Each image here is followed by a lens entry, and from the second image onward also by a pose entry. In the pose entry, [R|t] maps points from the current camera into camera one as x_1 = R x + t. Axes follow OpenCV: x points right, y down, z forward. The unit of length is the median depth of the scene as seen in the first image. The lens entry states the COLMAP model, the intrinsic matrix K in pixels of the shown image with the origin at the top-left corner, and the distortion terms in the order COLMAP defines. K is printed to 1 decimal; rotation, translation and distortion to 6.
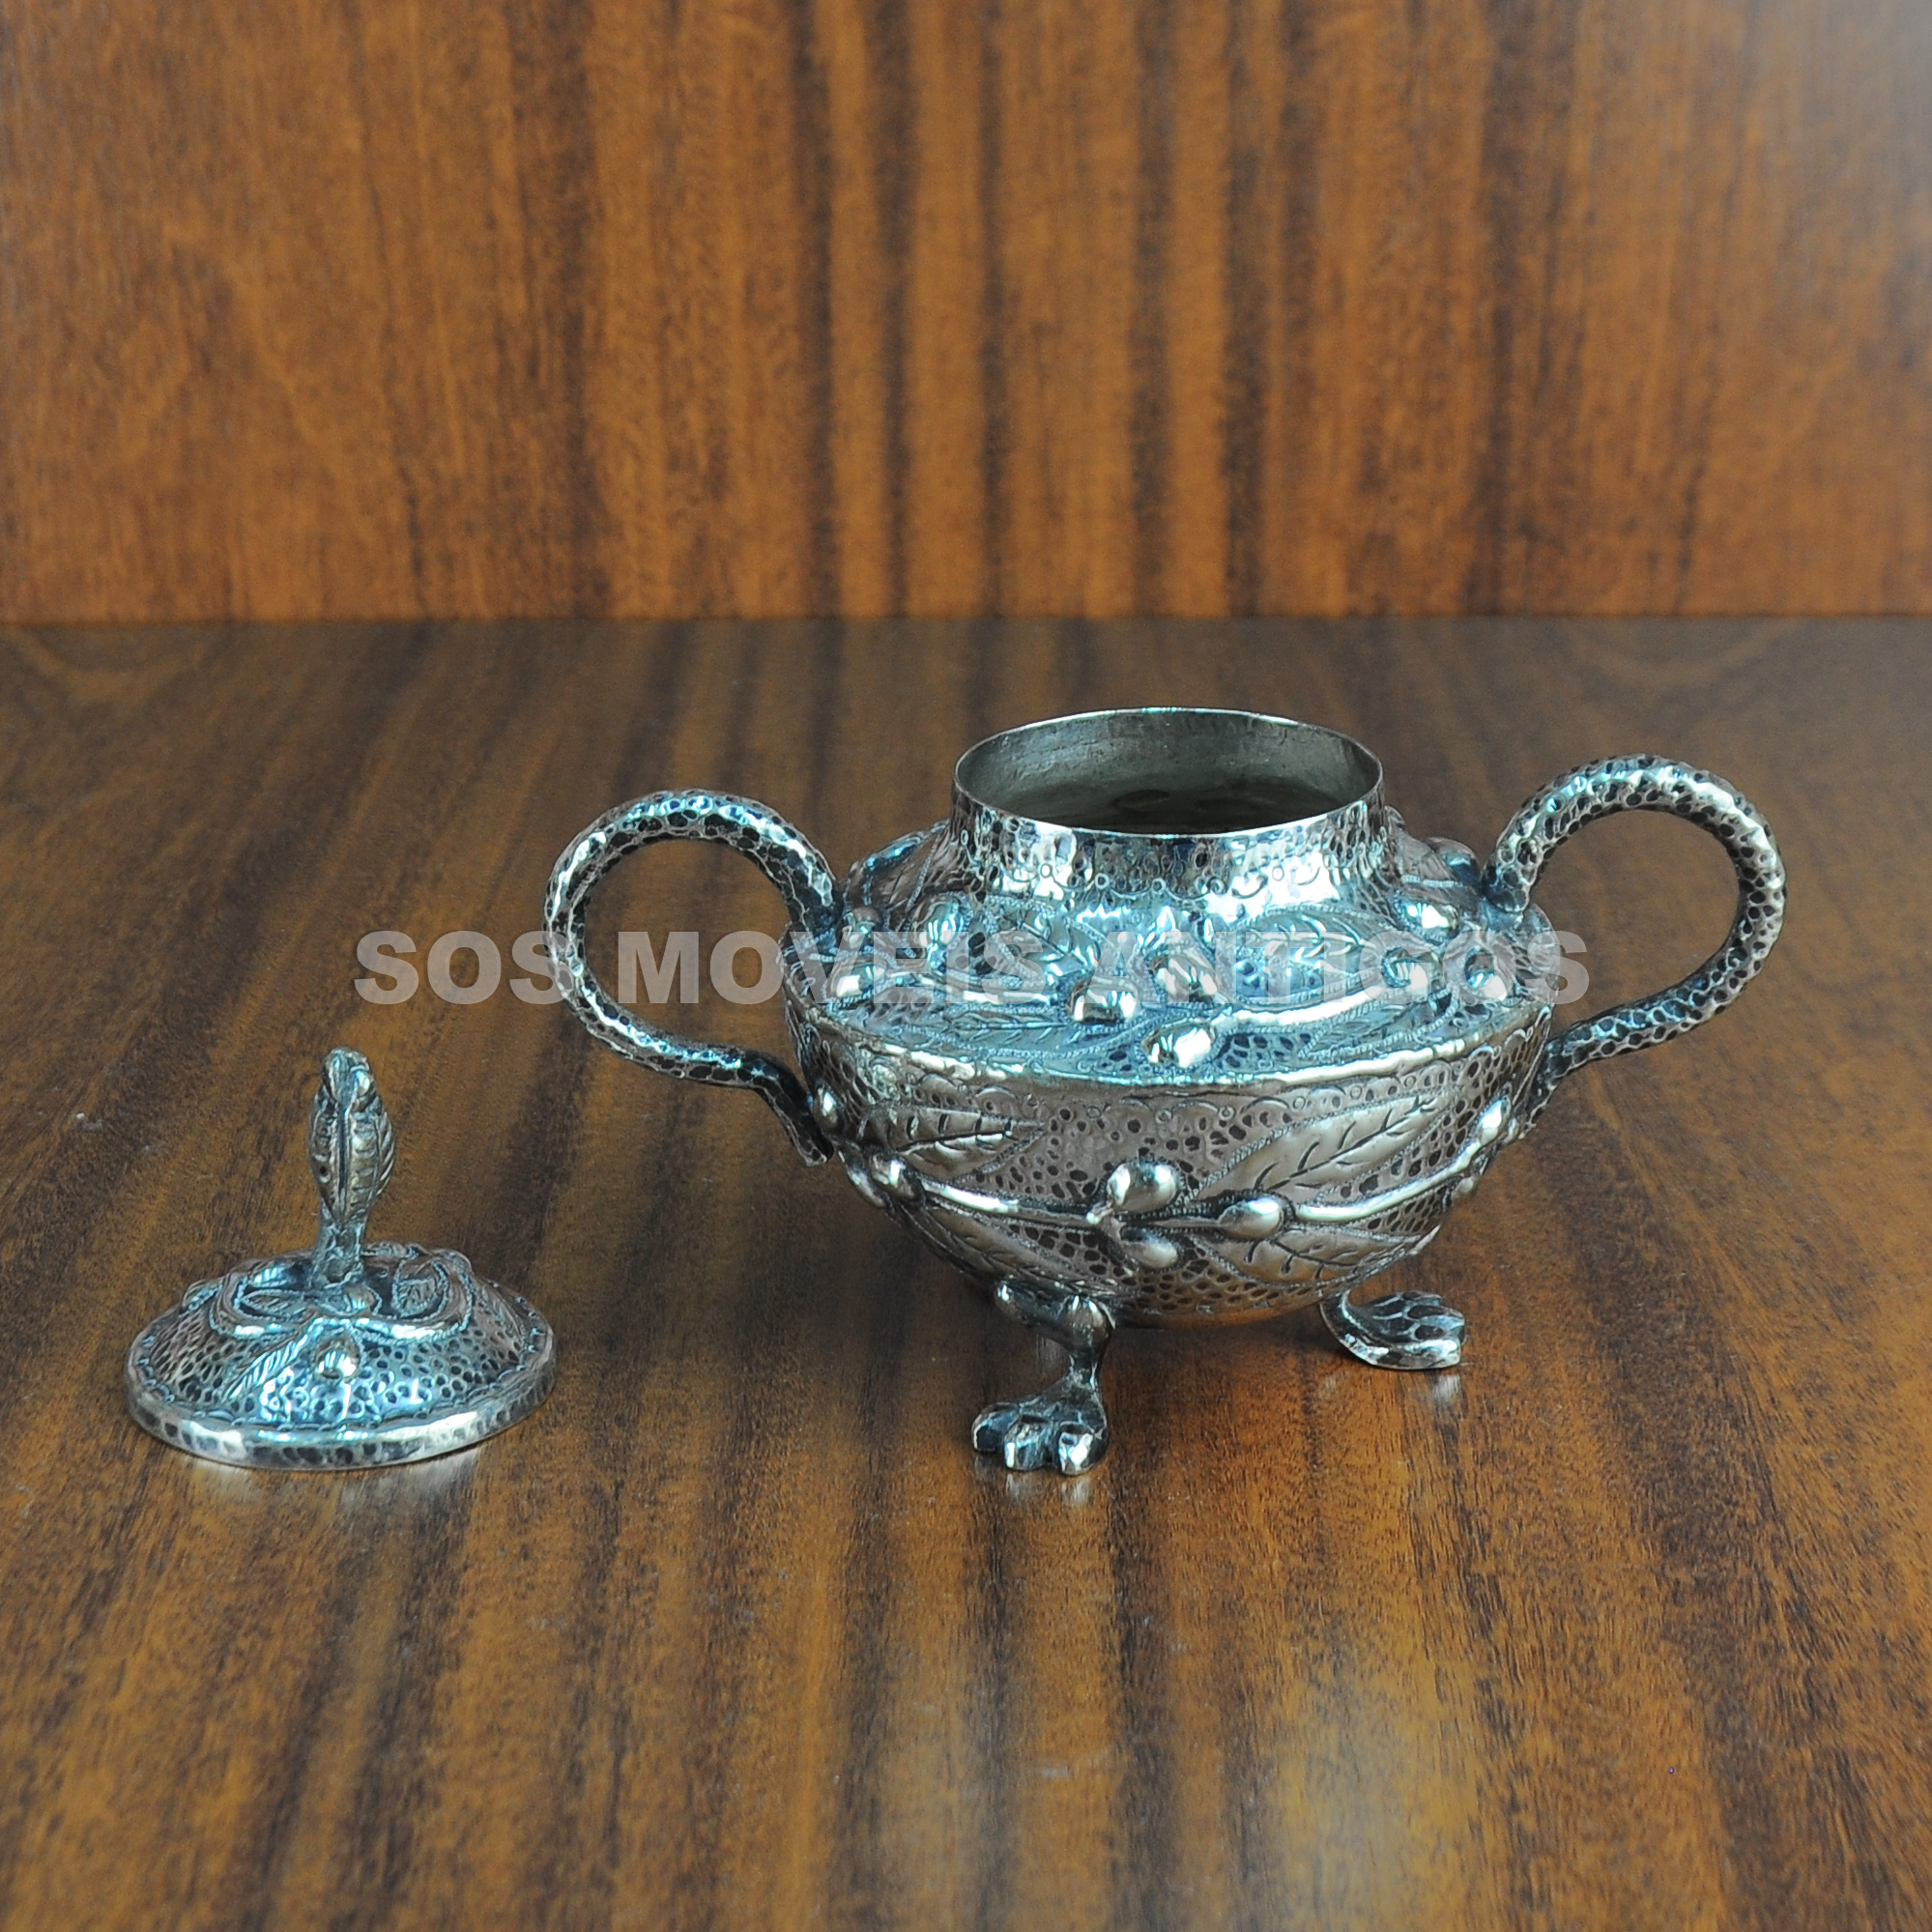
lens RADIAL K [[4425.9, 0, 855.2], [0, 4425.9, 698.7], [0, 0, 1]] dist [-0.021510, 0.172080]
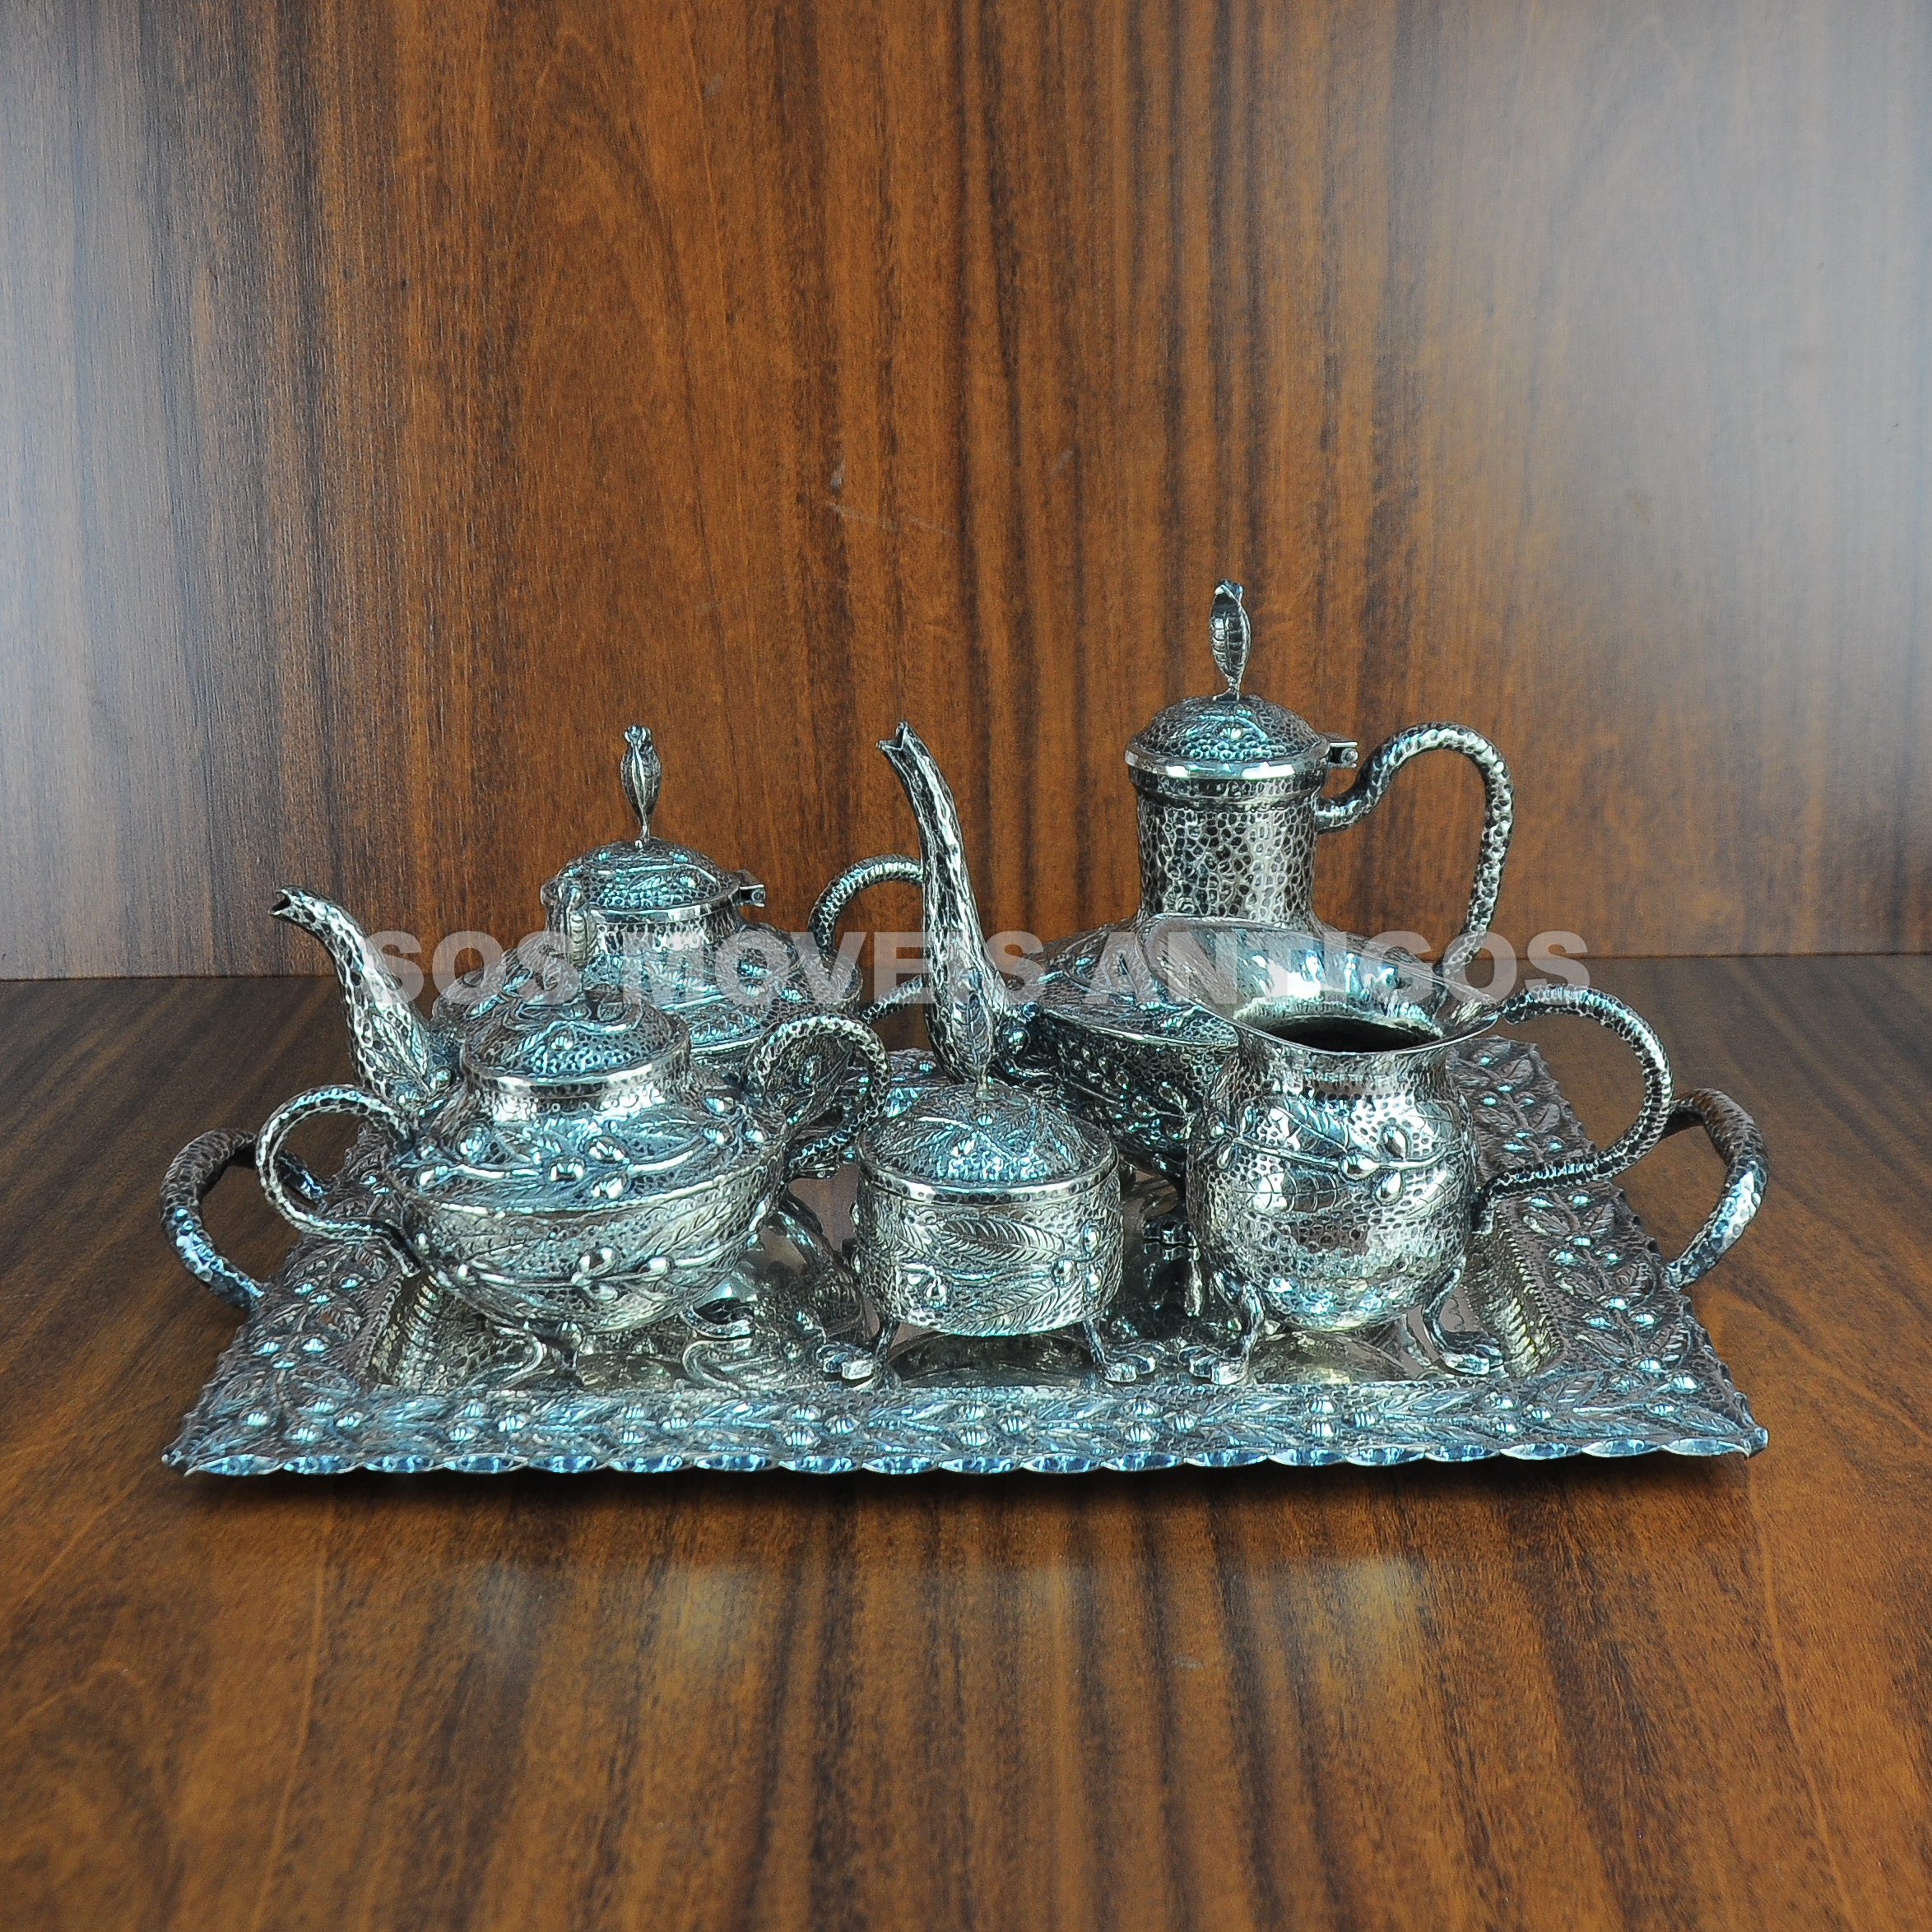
lens RADIAL K [[2631.7, 0, 932.6], [0, 2631.7, 900.3], [0, 0, 1]] dist [-0.162425, 0.112421]
pose [[0.999872, -0.009337, 0.012998, -0.067334], [0.009359, 0.999955, -0.001666, -0.067922], [-0.012982, 0.001787, 0.999914, -0.072378]]
